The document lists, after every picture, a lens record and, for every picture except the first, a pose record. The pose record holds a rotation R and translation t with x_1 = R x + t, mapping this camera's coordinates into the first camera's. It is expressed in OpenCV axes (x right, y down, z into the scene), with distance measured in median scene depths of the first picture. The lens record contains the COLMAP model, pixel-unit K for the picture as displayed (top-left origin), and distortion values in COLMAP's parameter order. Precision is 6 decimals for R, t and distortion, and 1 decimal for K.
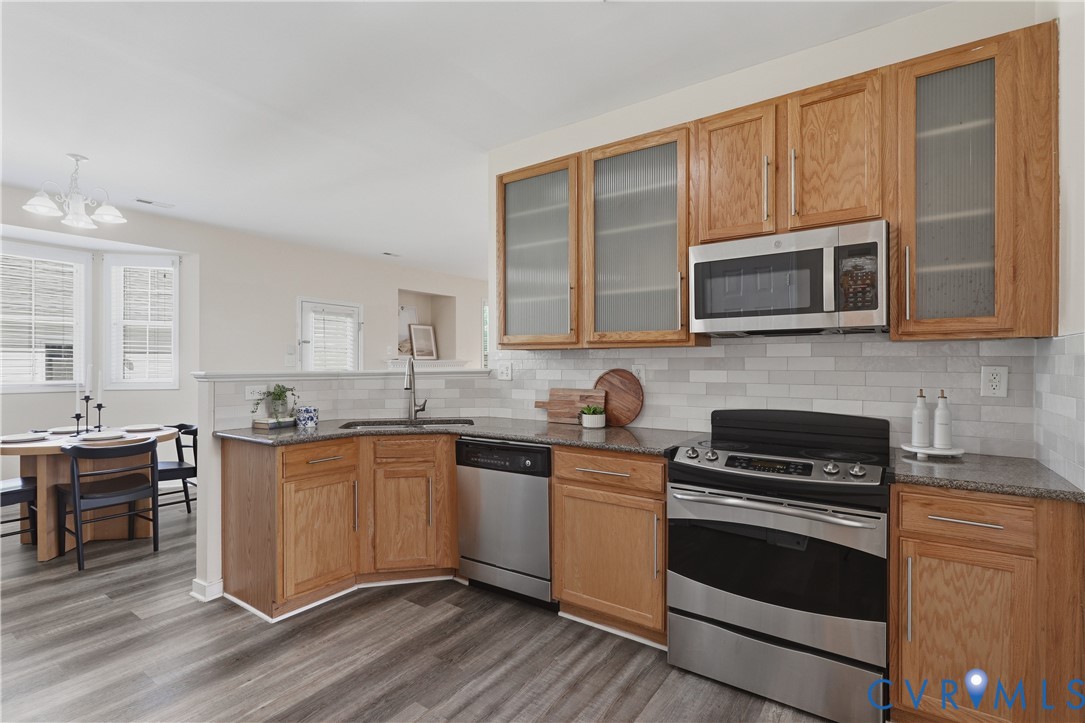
lens RADIAL K [[587.2, 0, 542.5], [0, 587.2, 361.5], [0, 0, 1]] dist [0.001340, 0.000390]
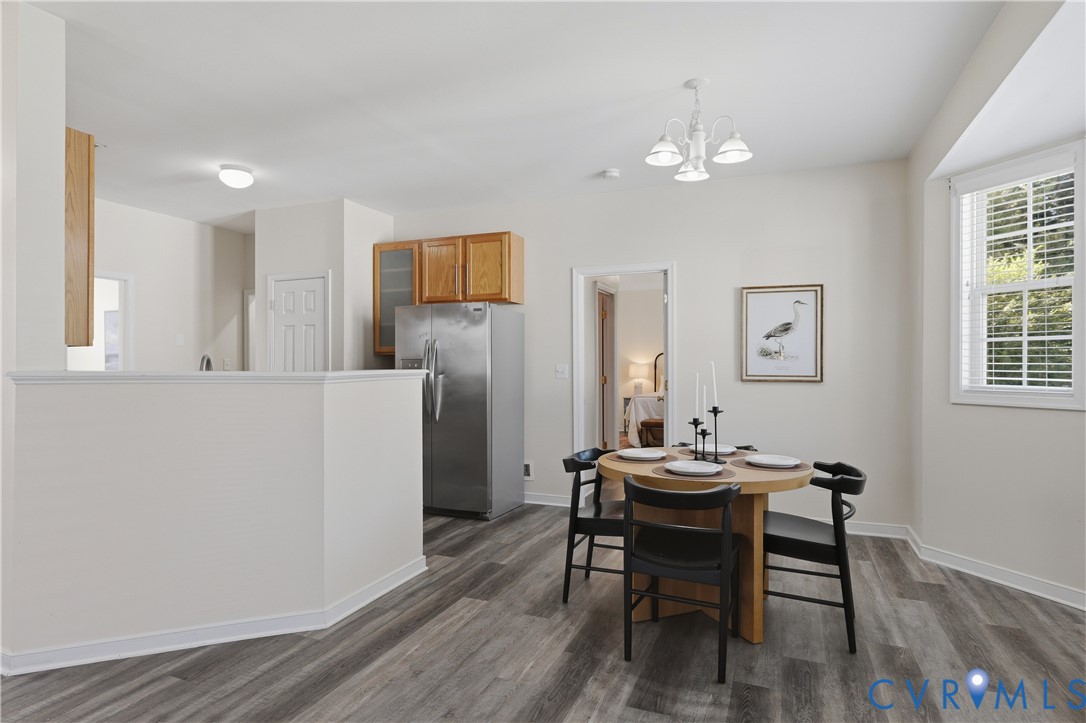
lens RADIAL K [[587.7, 0, 543.0], [0, 587.7, 361.5], [0, 0, 1]] dist [0.001340, 0.000390]
pose [[-0.966294, -0.001315, -0.257439, -0.439642], [-0.001246, 0.999999, -0.000430, 0.015784], [0.257439, -0.000095, -0.966294, 1.729014]]
